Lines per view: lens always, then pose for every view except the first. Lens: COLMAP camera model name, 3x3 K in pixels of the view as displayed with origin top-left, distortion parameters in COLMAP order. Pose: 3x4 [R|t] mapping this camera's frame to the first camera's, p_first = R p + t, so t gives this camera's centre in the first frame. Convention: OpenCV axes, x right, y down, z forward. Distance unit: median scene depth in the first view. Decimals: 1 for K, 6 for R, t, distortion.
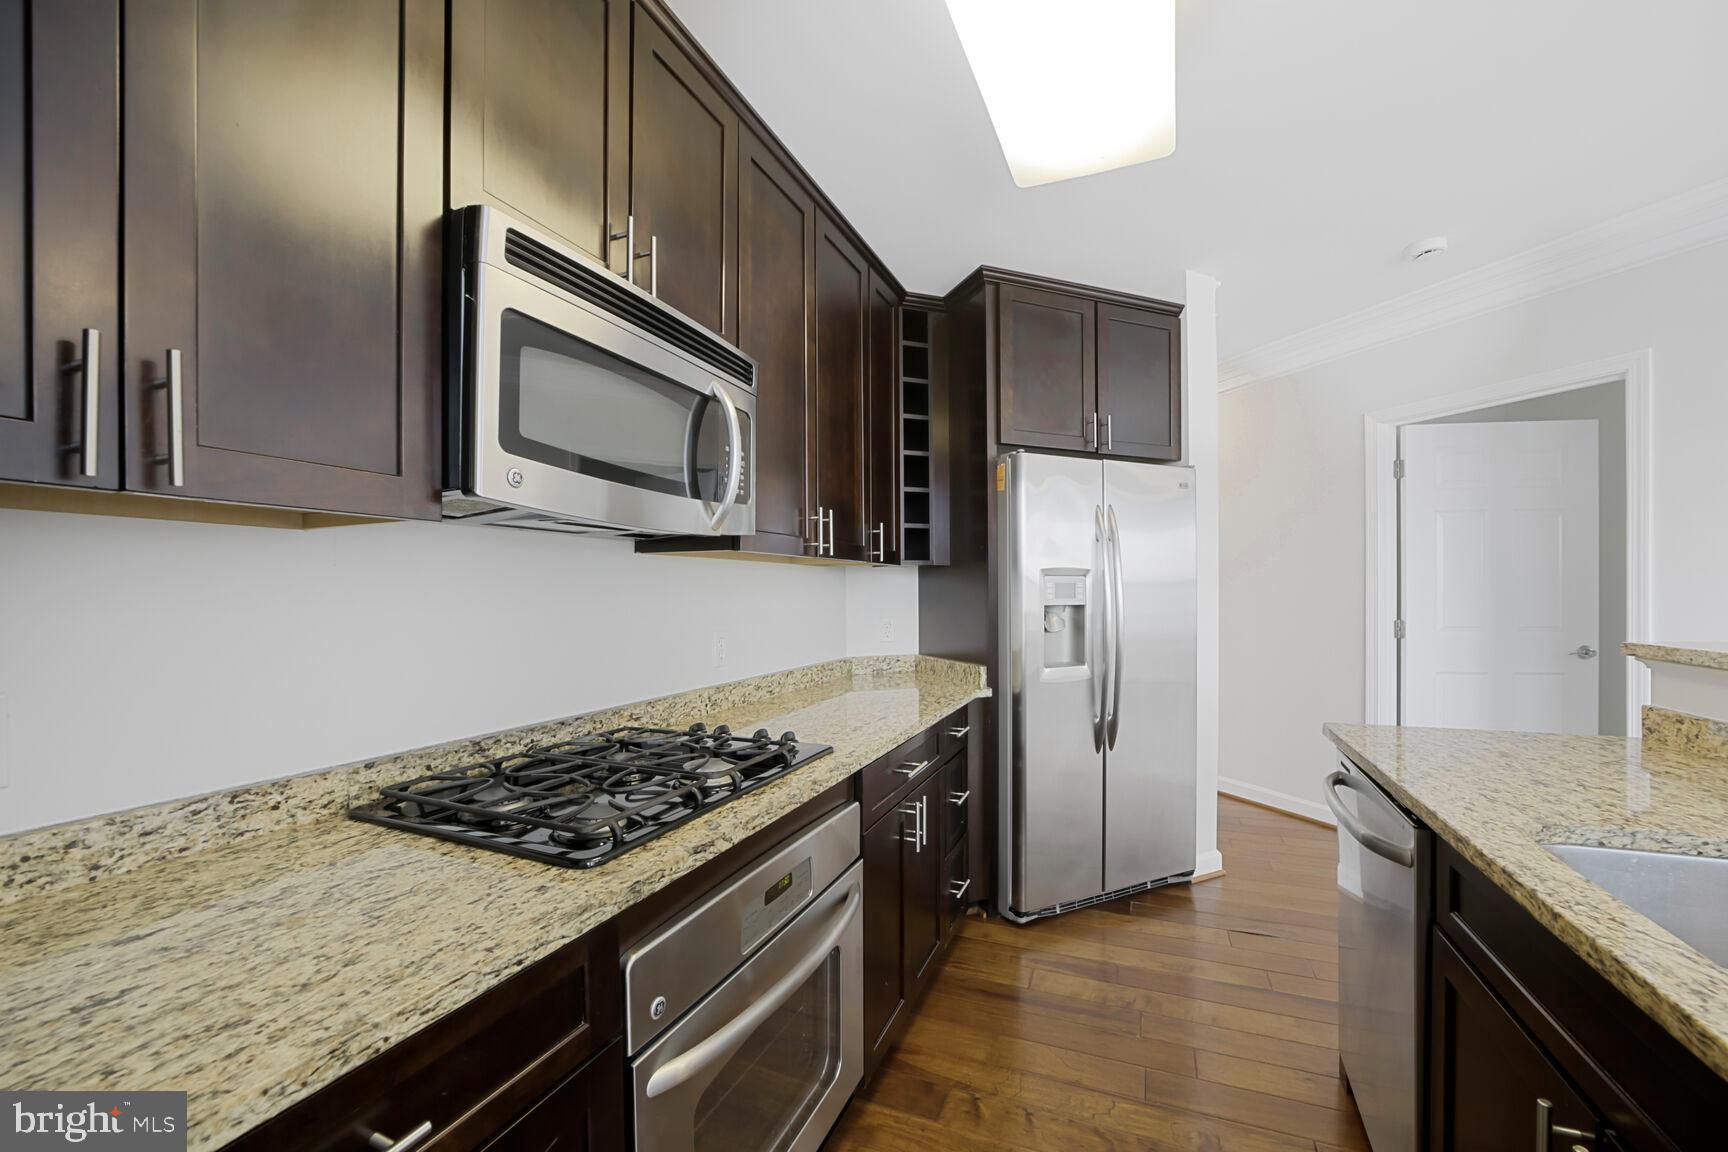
lens RADIAL K [[711.0, 0, 869.2], [0, 711.0, 594.7], [0, 0, 1]] dist [-0.025816, 0.001388]
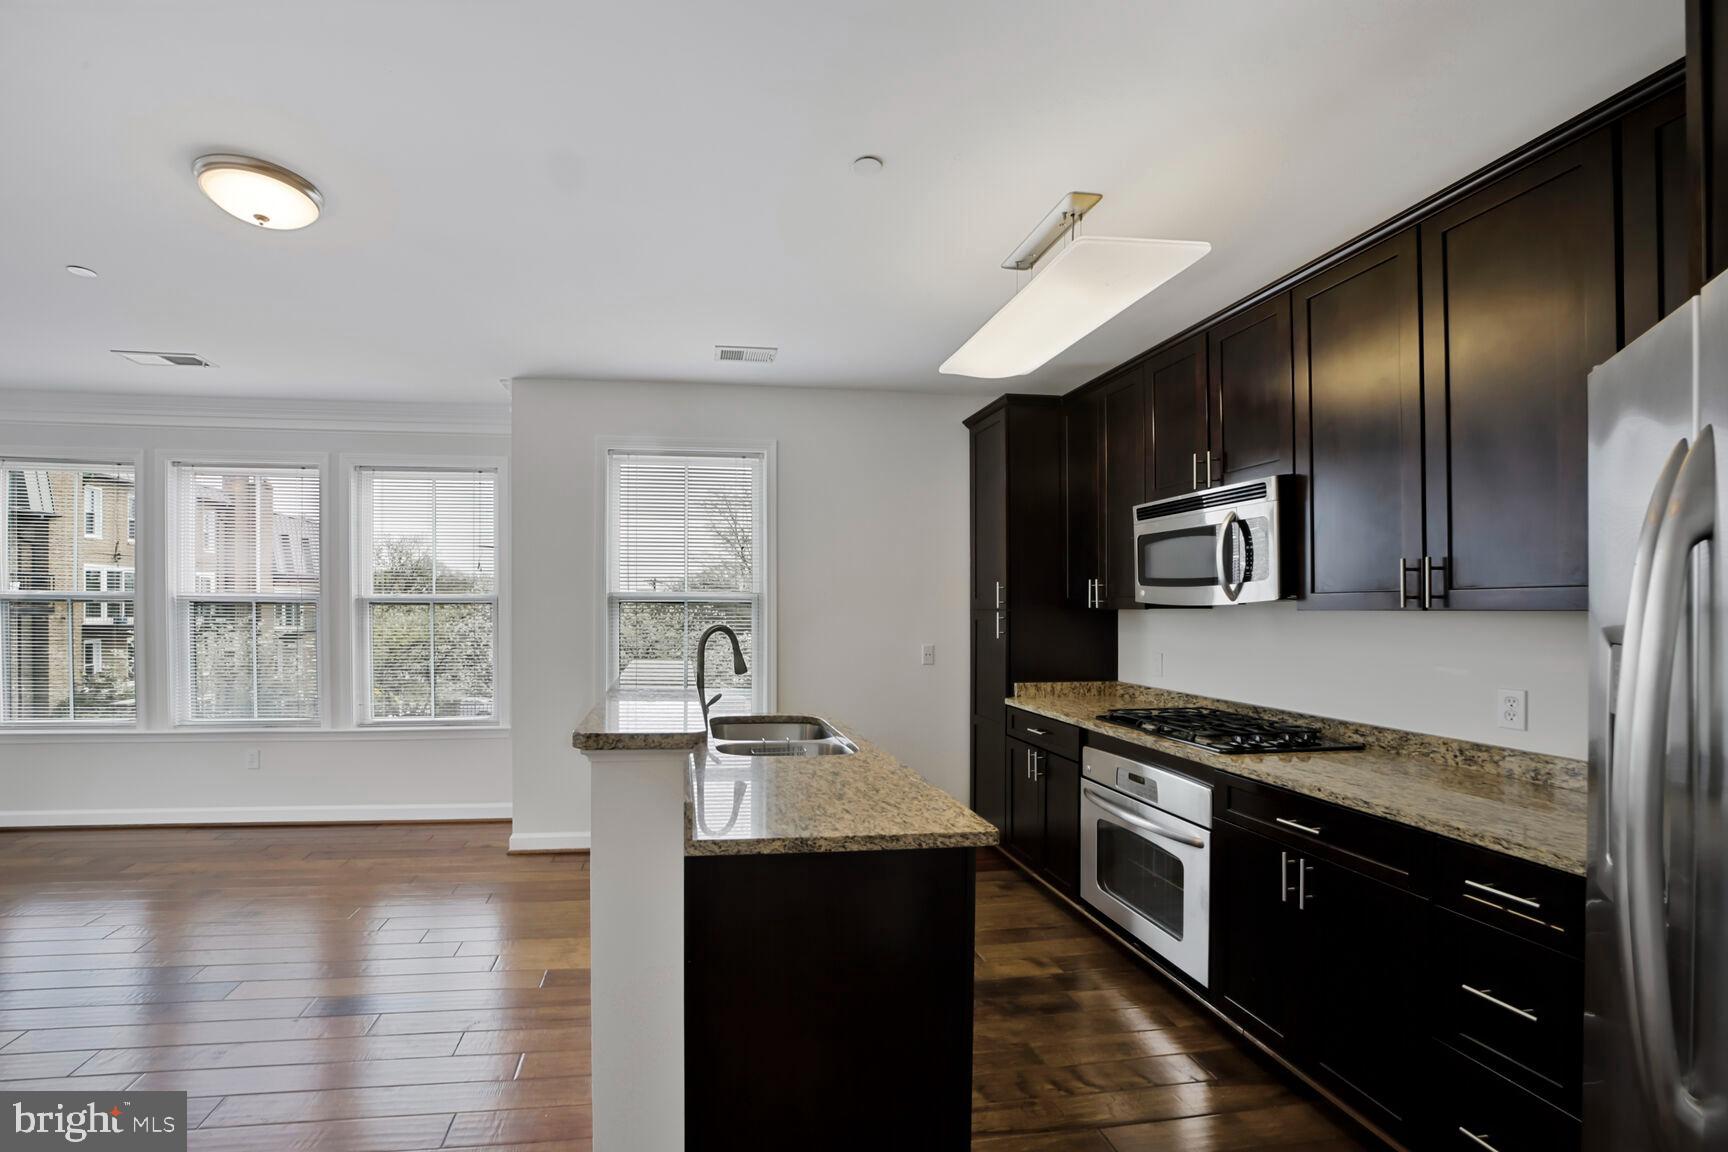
lens RADIAL K [[711.0, 0, 754.2], [0, 711.0, 609.1], [0, 0, 1]] dist [-0.025816, 0.001388]
pose [[-0.884525, 0.009438, -0.466398, 1.457477], [0.005902, 0.999942, 0.009041, -0.091127], [0.466456, 0.005244, -0.884529, 1.832521]]
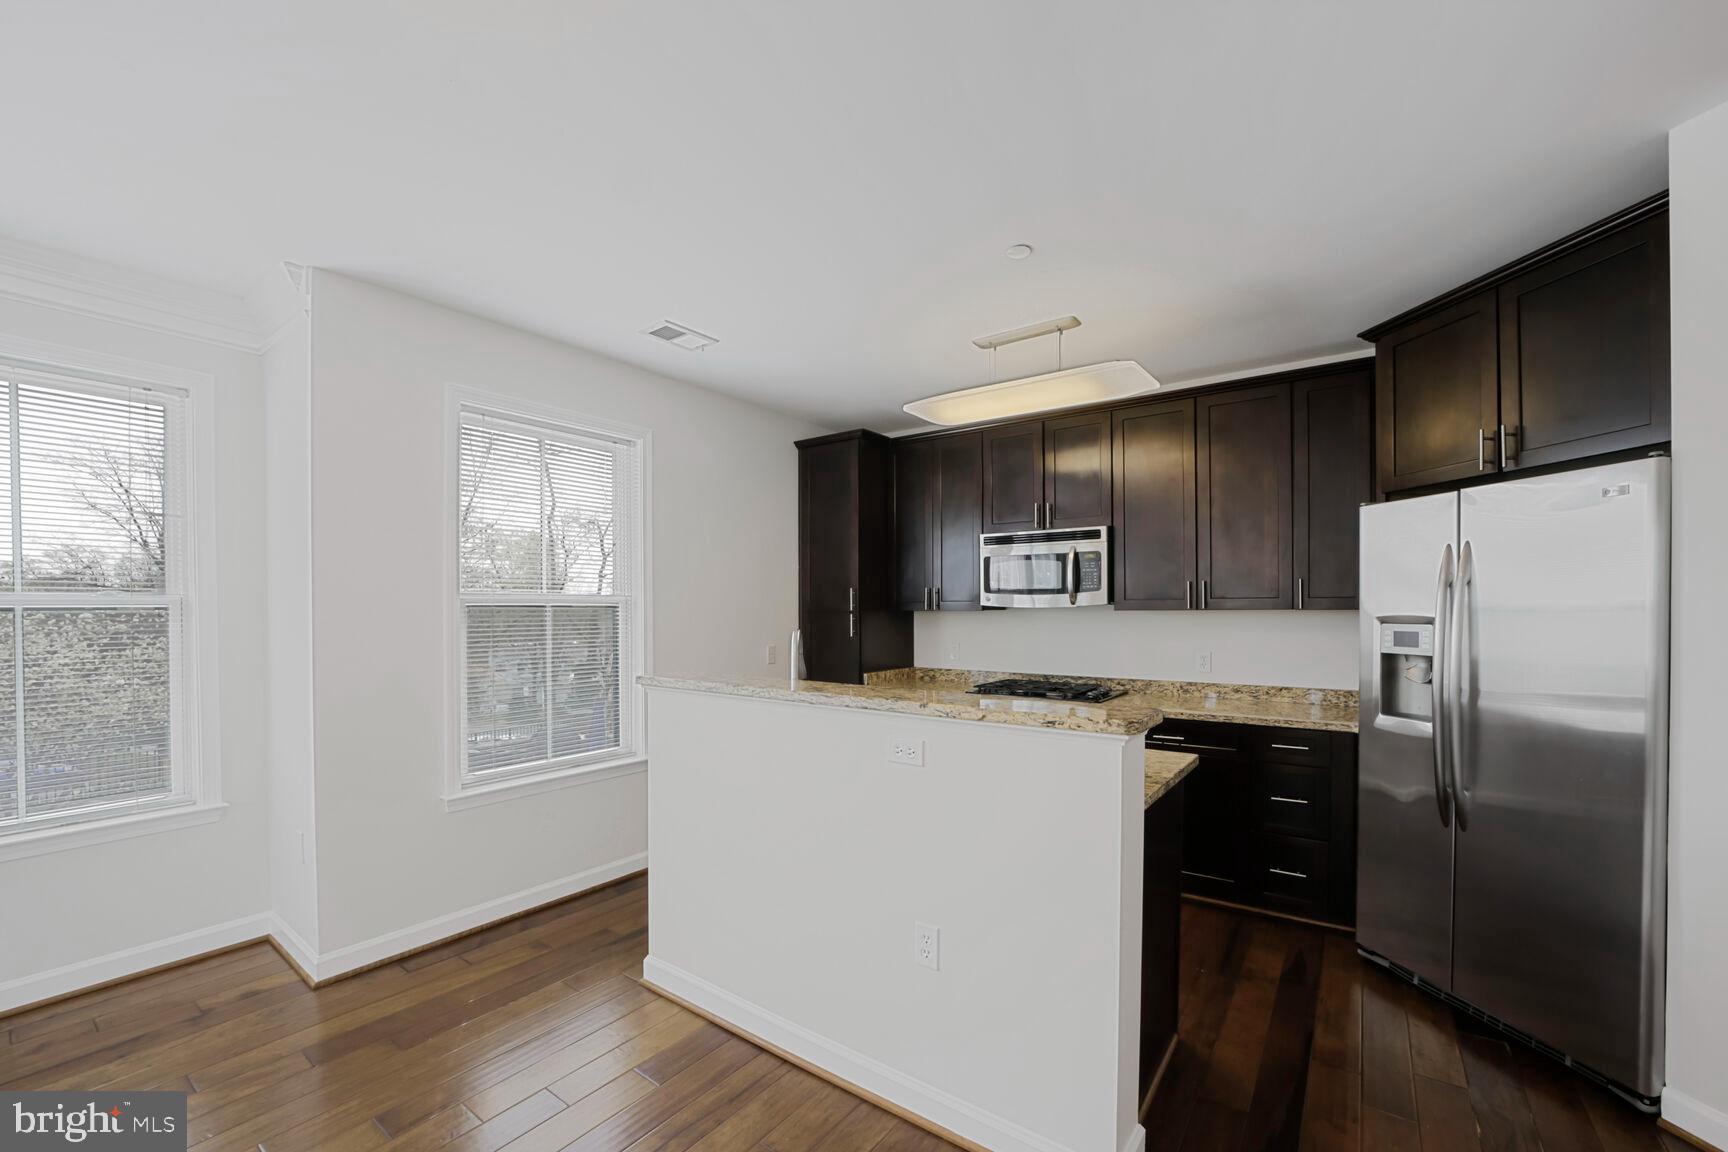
lens RADIAL K [[696.5, 0, 870.2], [0, 696.5, 608.5], [0, 0, 1]] dist [-0.006441, -0.000005]
pose [[-0.258722, 0.003677, -0.965945, 2.243840], [0.002490, 0.999992, 0.003140, -0.084810], [0.965949, -0.001593, -0.258729, 0.904309]]
